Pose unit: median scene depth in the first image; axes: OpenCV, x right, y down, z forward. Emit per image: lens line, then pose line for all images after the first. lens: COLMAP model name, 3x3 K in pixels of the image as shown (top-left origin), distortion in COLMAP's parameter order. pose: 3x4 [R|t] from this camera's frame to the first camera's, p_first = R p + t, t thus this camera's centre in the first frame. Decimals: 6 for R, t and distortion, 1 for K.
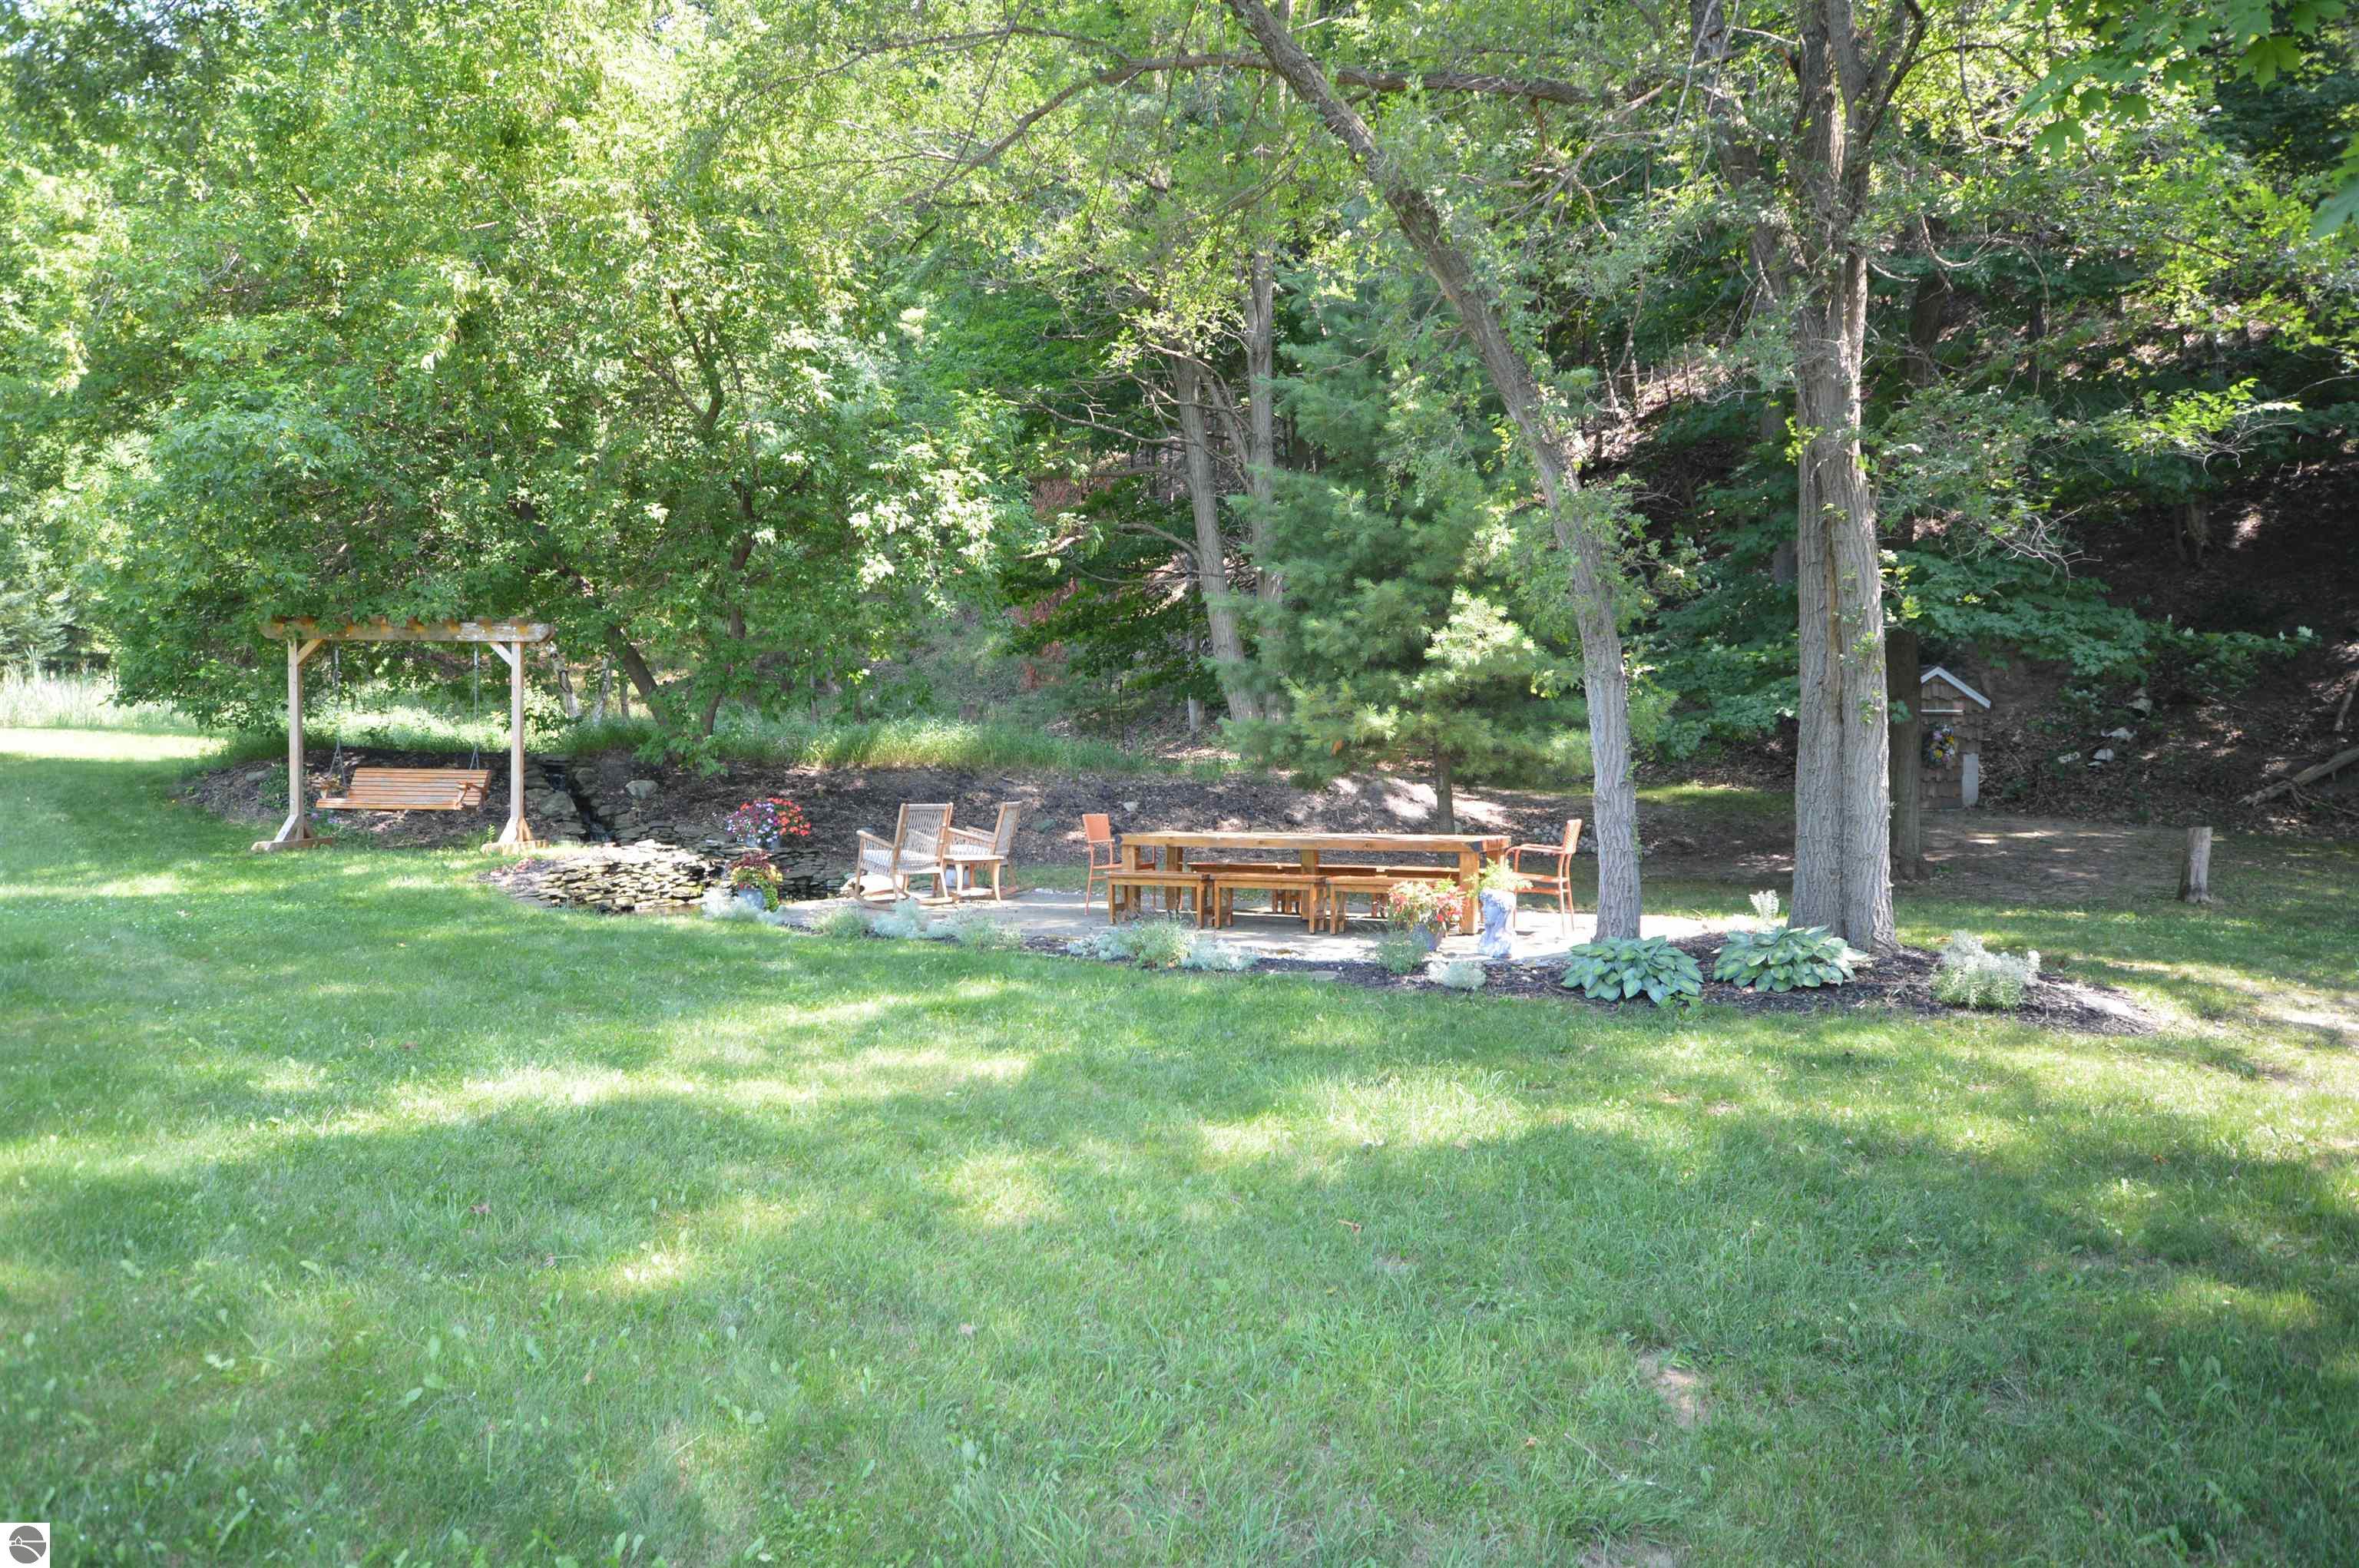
lens RADIAL K [[1499.5, 0, 1179.5], [0, 1499.5, 784.0], [0, 0, 1]] dist [0.027796, 0.039869]
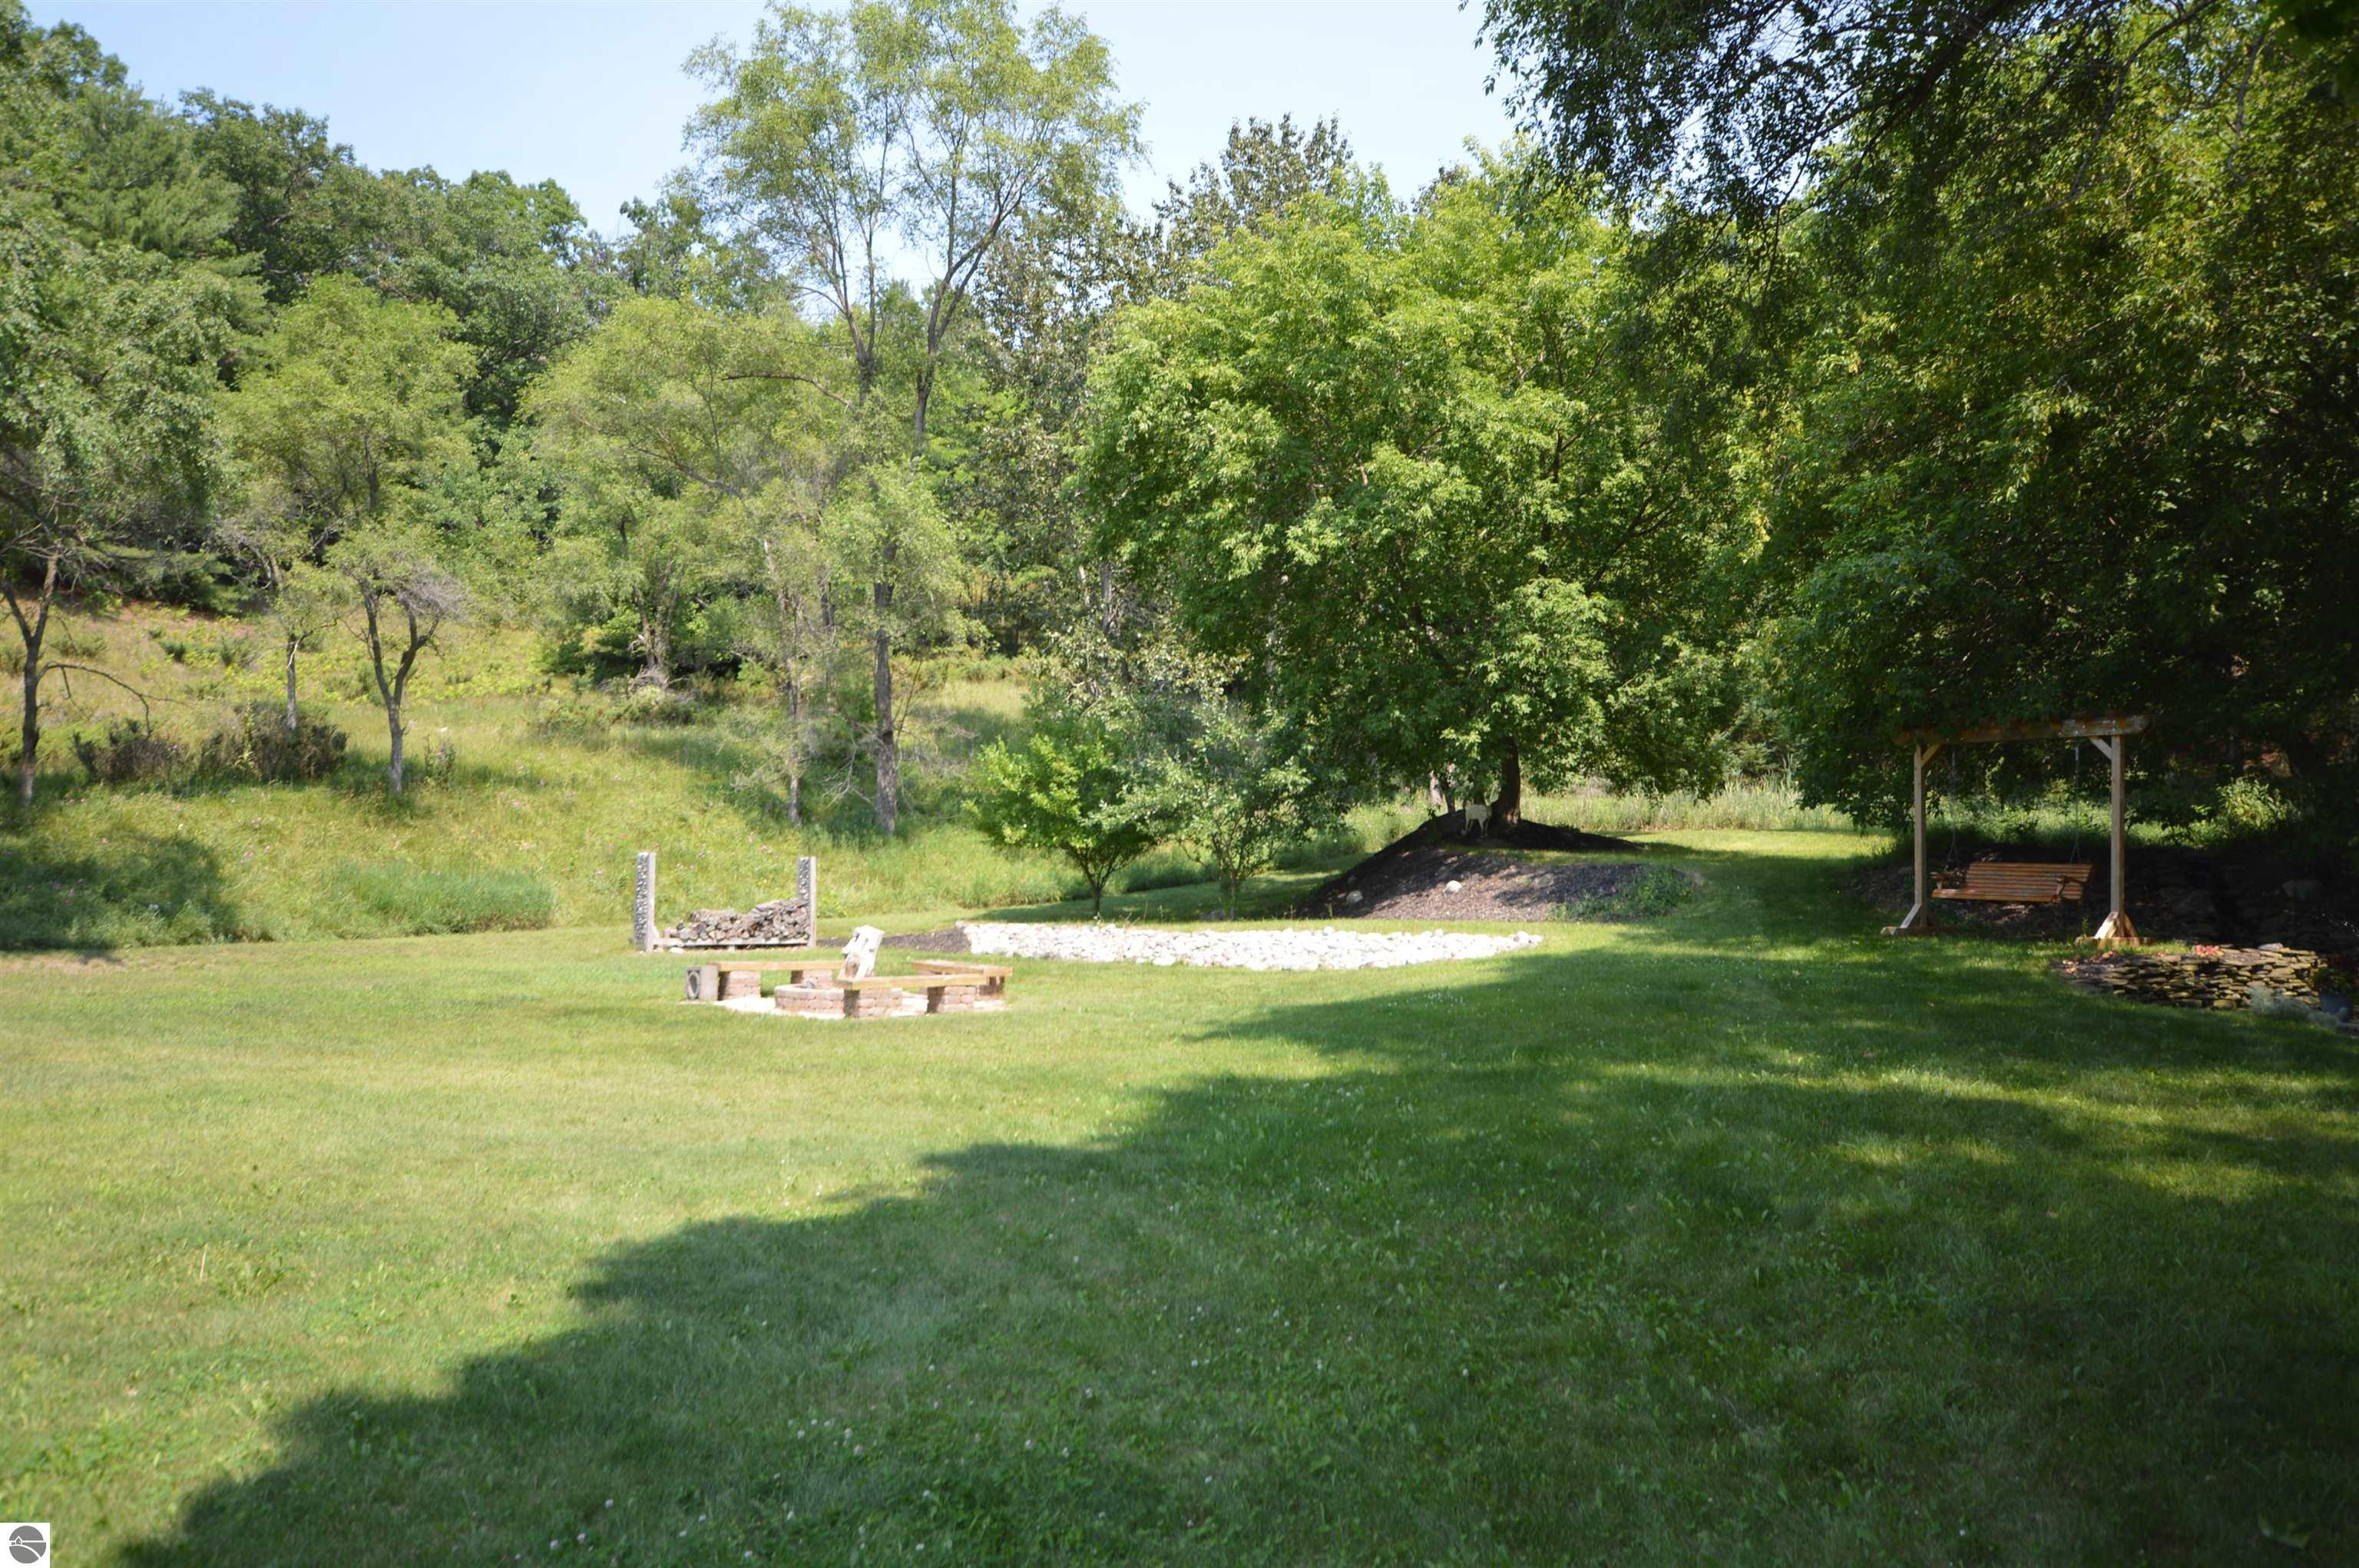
lens RADIAL K [[1828.7, 0, 1179.5], [0, 1828.7, 784.0], [0, 0, 1]] dist [0.001080, 0.001312]
pose [[0.565691, -0.032777, -0.823966, 0.208528], [-0.018462, 0.998456, -0.052393, 0.012674], [0.824411, 0.044851, 0.564212, -0.189802]]
